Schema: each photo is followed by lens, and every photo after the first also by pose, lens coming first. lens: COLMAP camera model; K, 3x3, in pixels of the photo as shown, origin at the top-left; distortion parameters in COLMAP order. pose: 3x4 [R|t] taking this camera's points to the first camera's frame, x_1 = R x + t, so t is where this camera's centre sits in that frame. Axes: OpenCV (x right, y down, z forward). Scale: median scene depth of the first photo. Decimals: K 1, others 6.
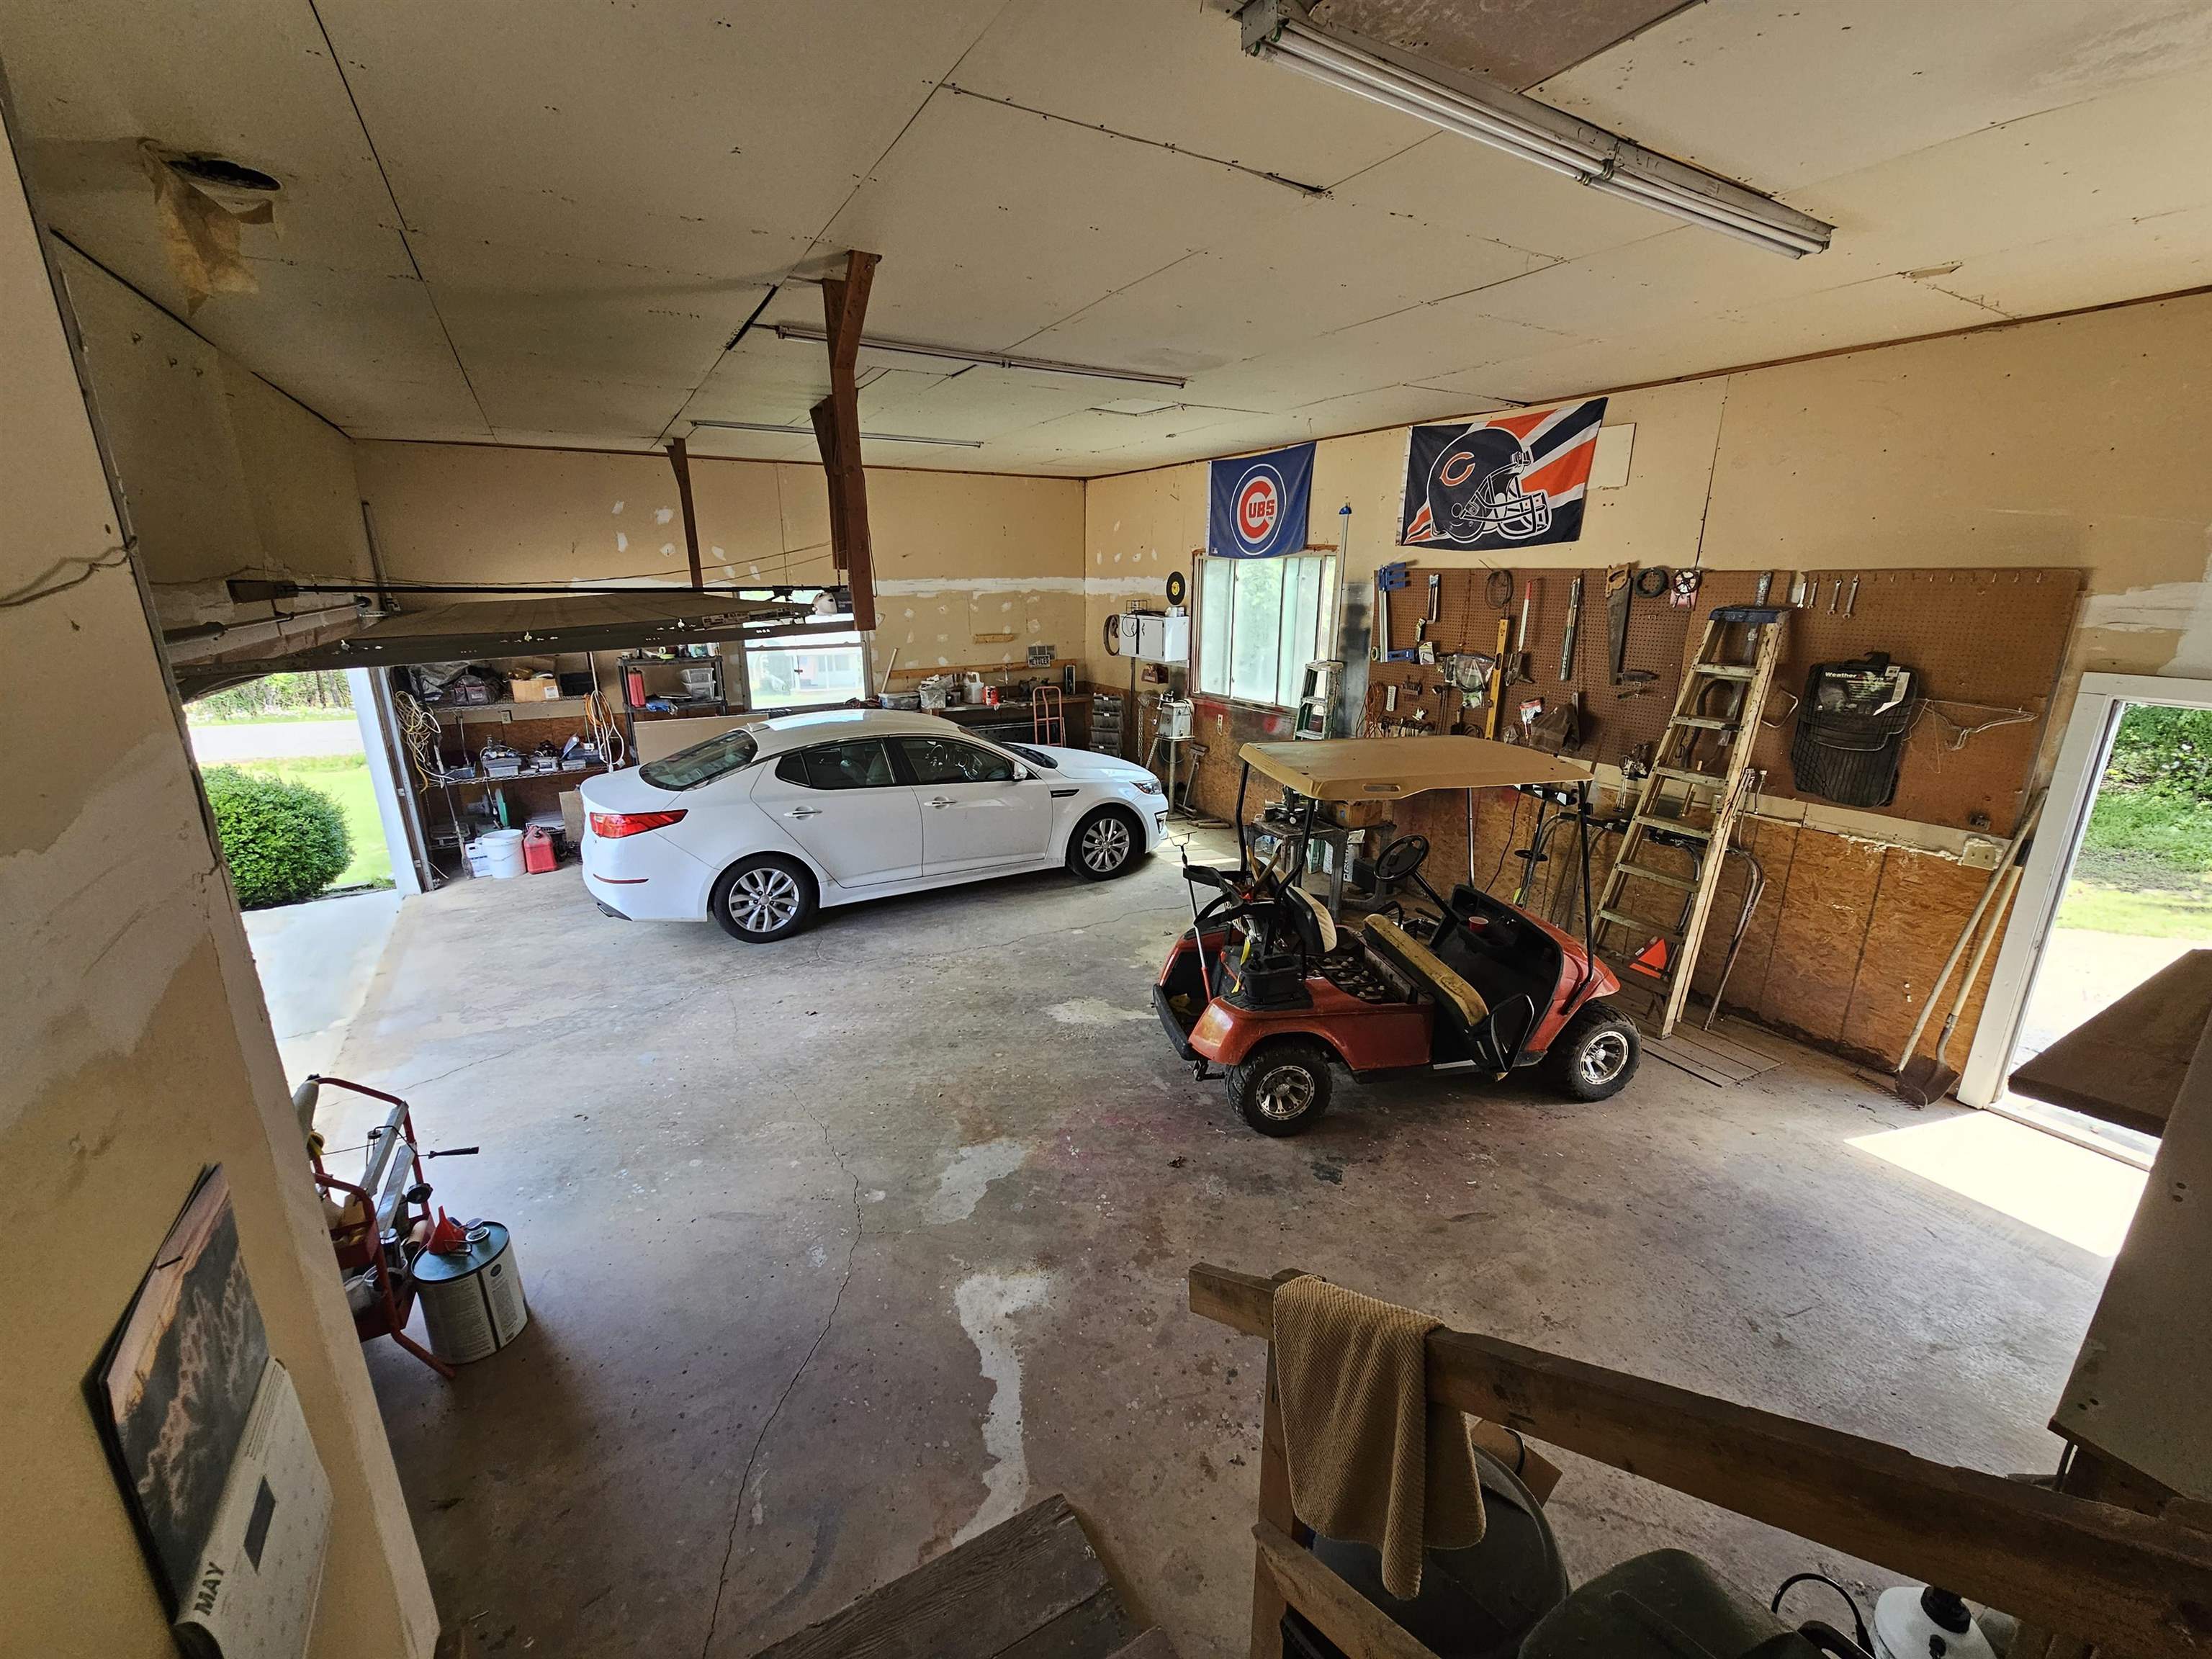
lens RADIAL K [[906.4, 0, 1096.1], [0, 906.4, 837.1], [0, 0, 1]] dist [0.001597, -0.001256]
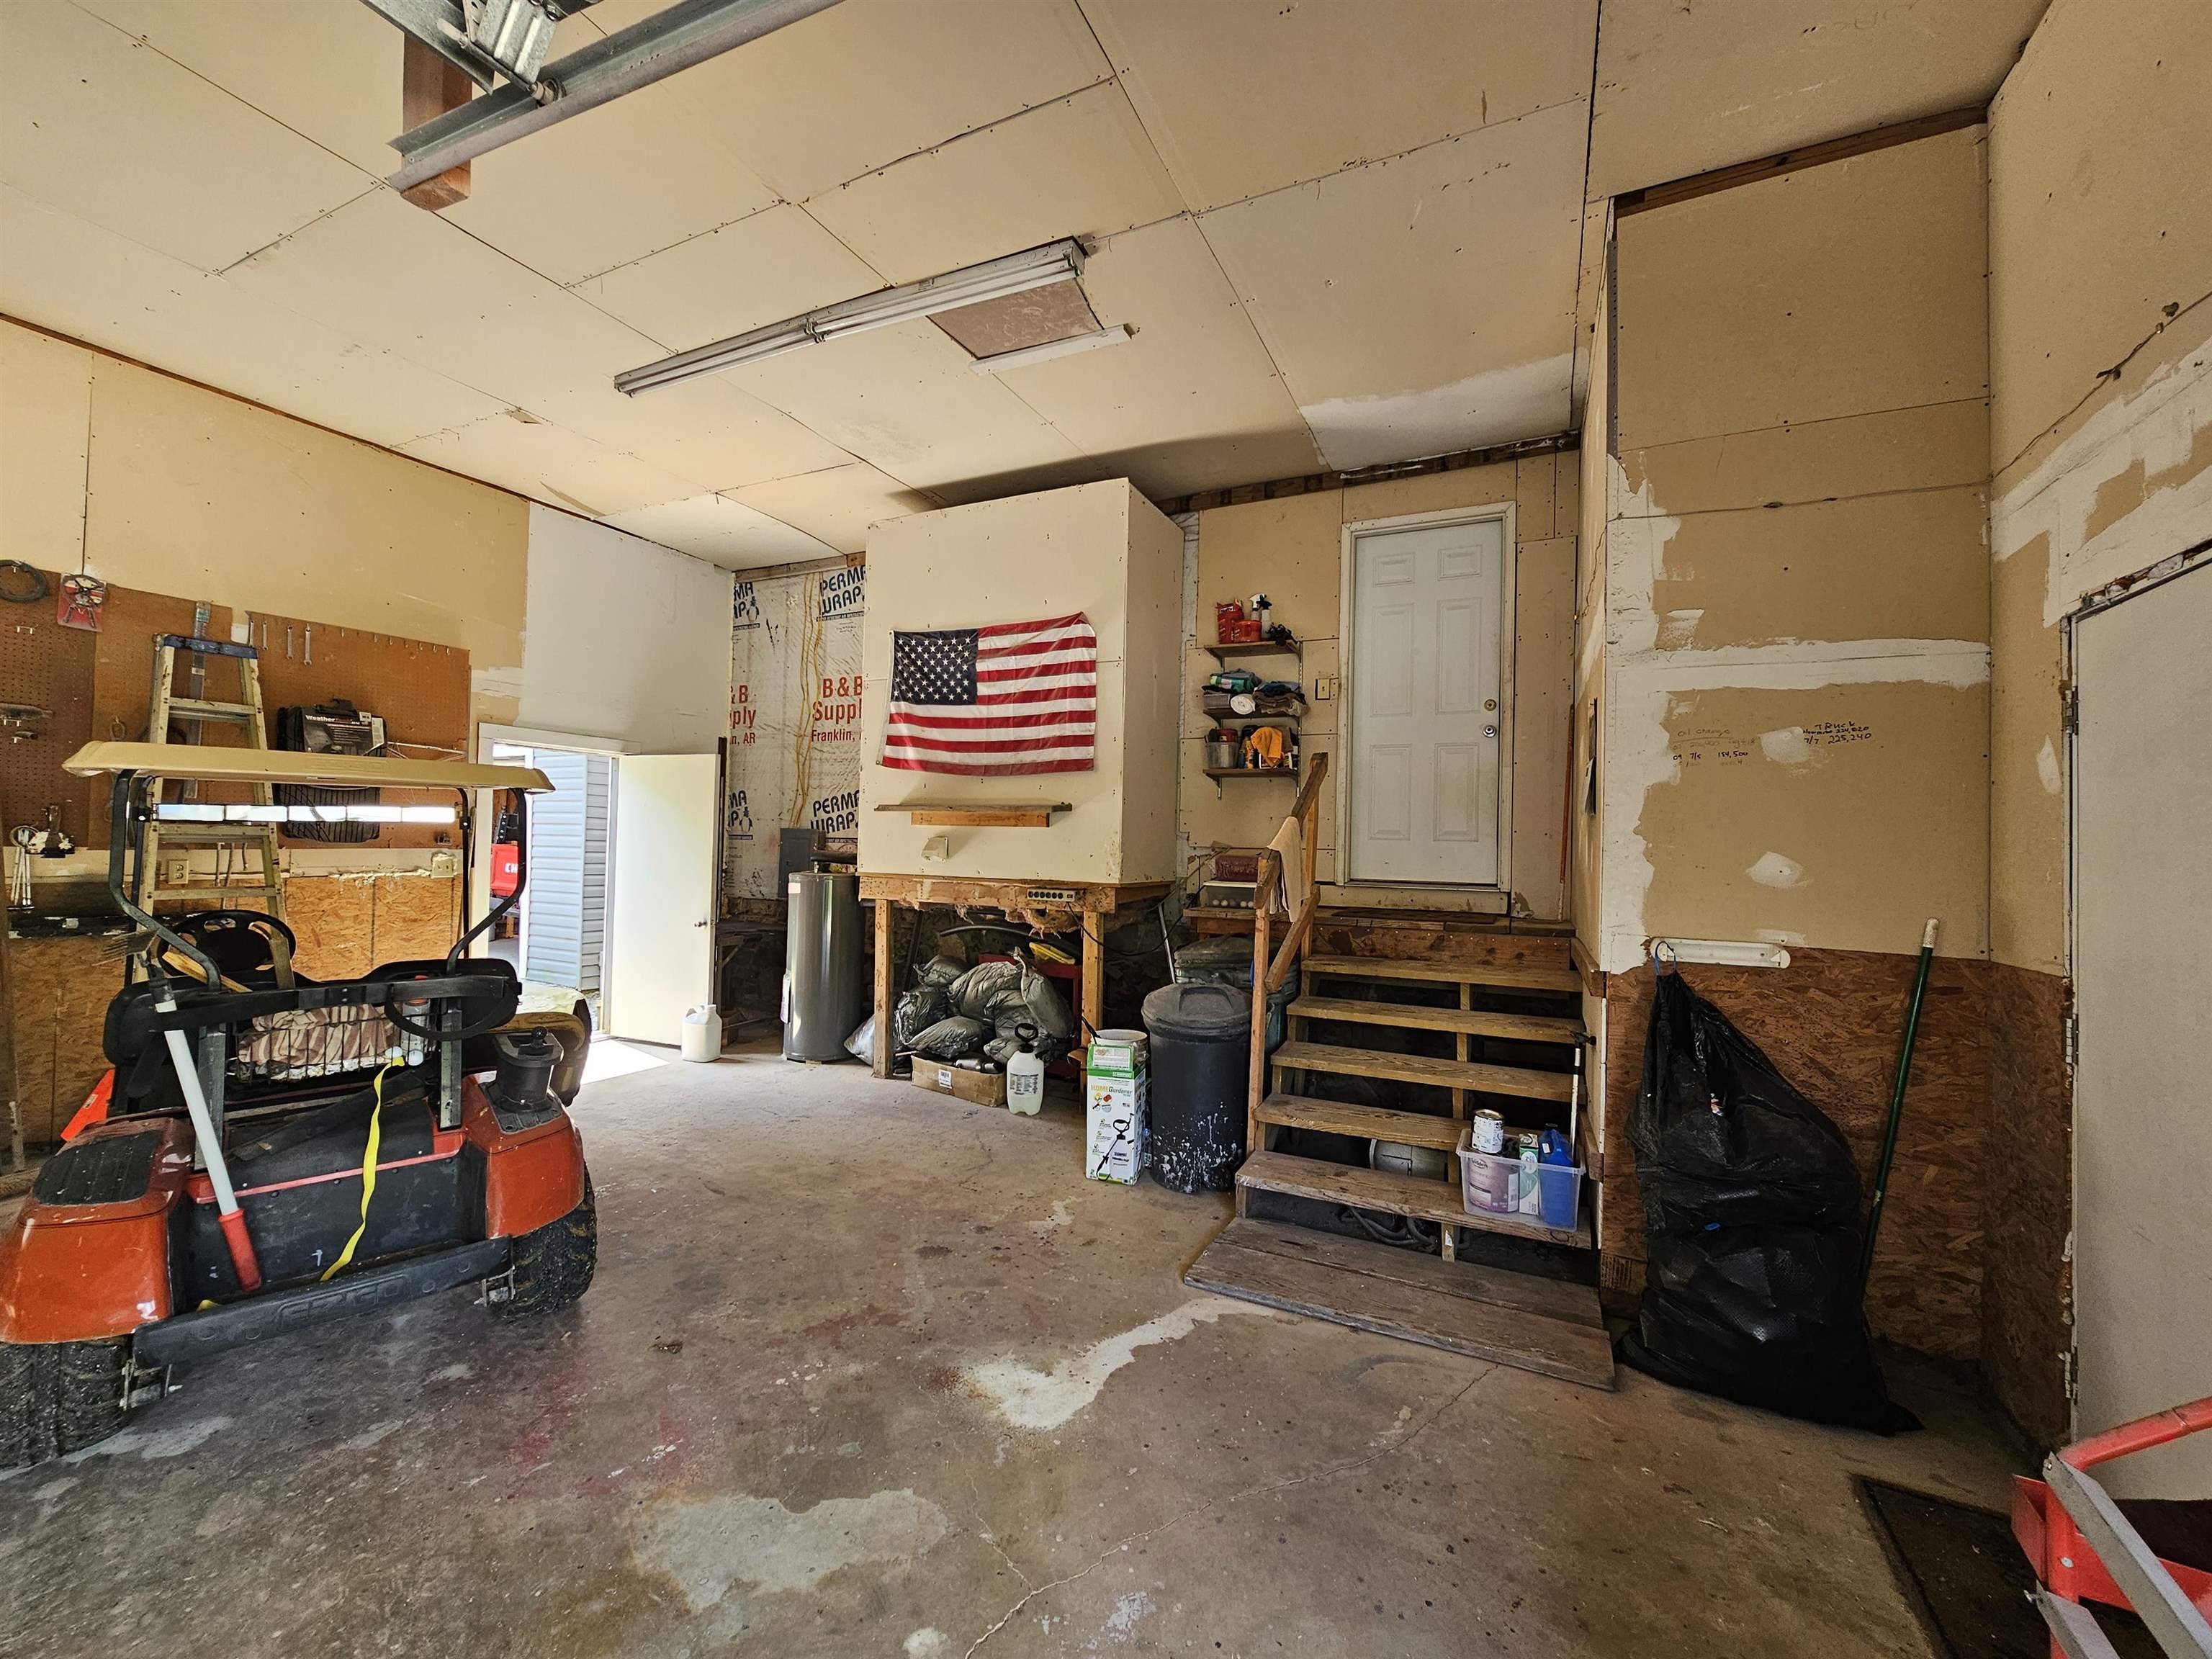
lens RADIAL K [[906.4, 0, 1094.5], [0, 906.4, 833.5], [0, 0, 1]] dist [0.001597, -0.001256]
pose [[-0.558321, -0.005183, 0.829609, -0.688748], [0.209659, 0.966640, 0.147138, -0.024696], [-0.802696, 0.256086, -0.538609, 1.146432]]
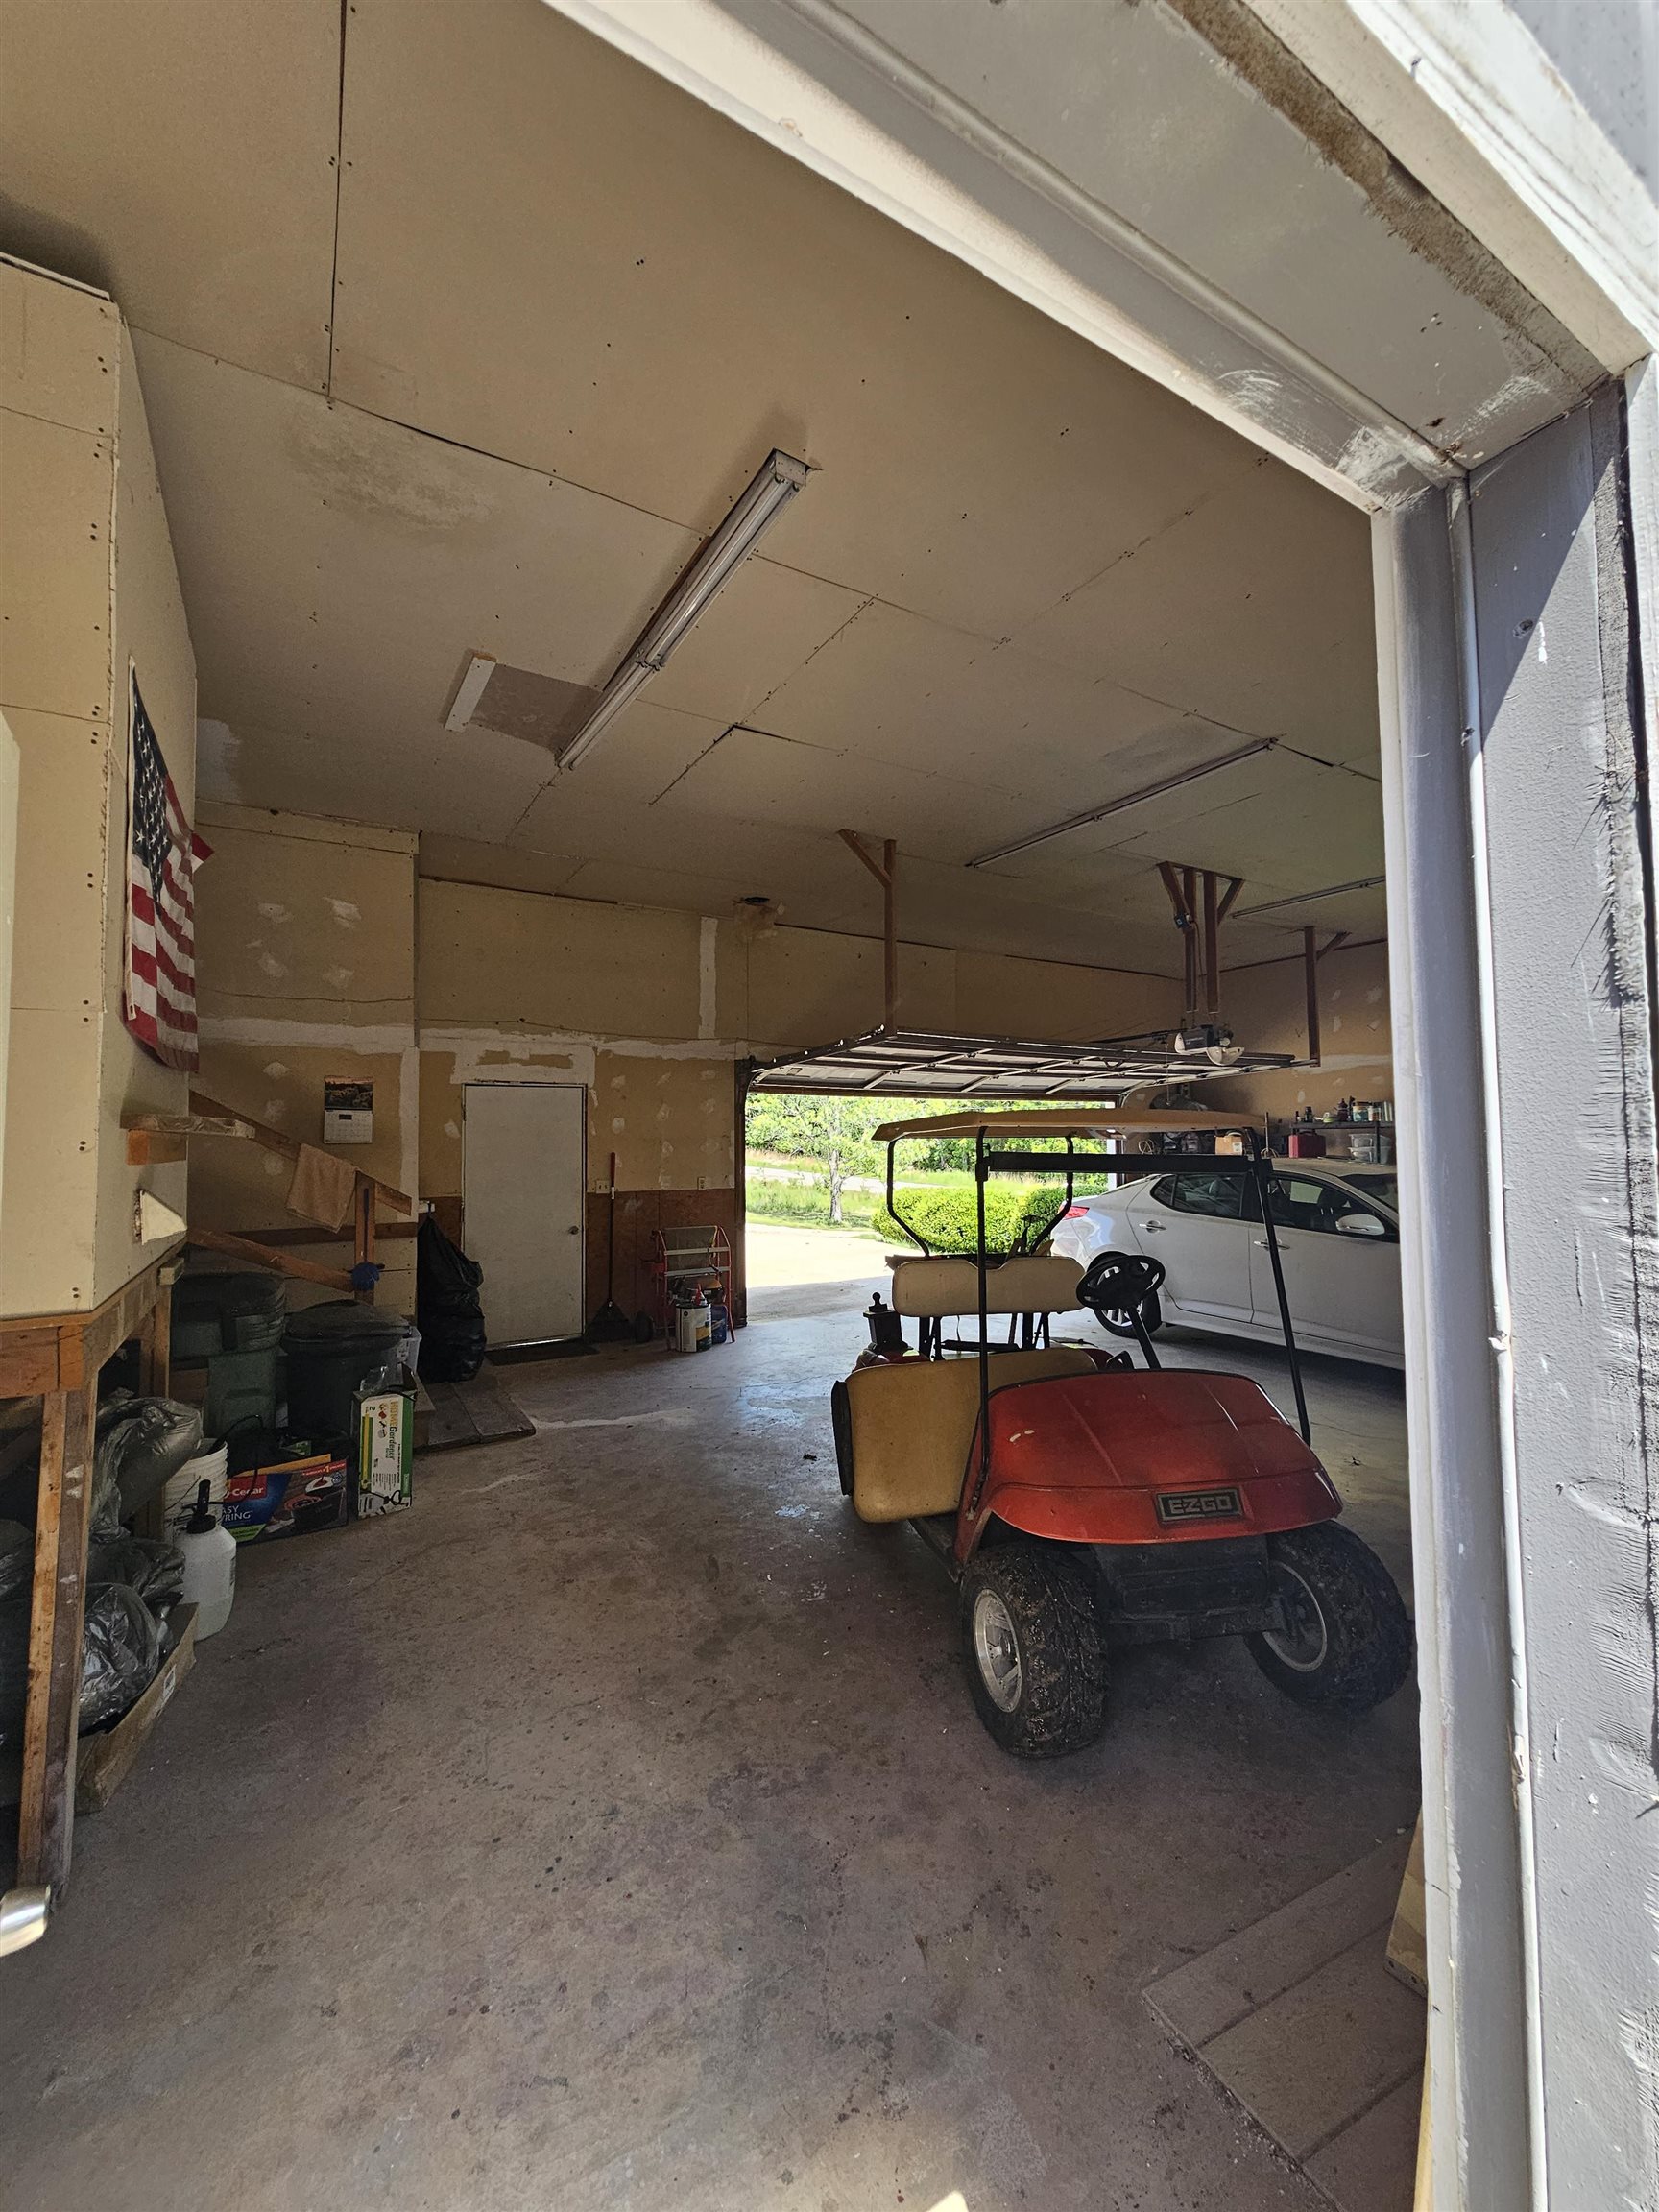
lens RADIAL K [[906.4, 0, 830.7], [0, 906.4, 1100.0], [0, 0, 1]] dist [0.001597, -0.001256]
pose [[0.015749, -0.044957, -0.998865, 1.408667], [-0.272209, 0.961063, -0.047547, -0.027150], [0.962109, 0.272649, 0.002898, 1.022485]]
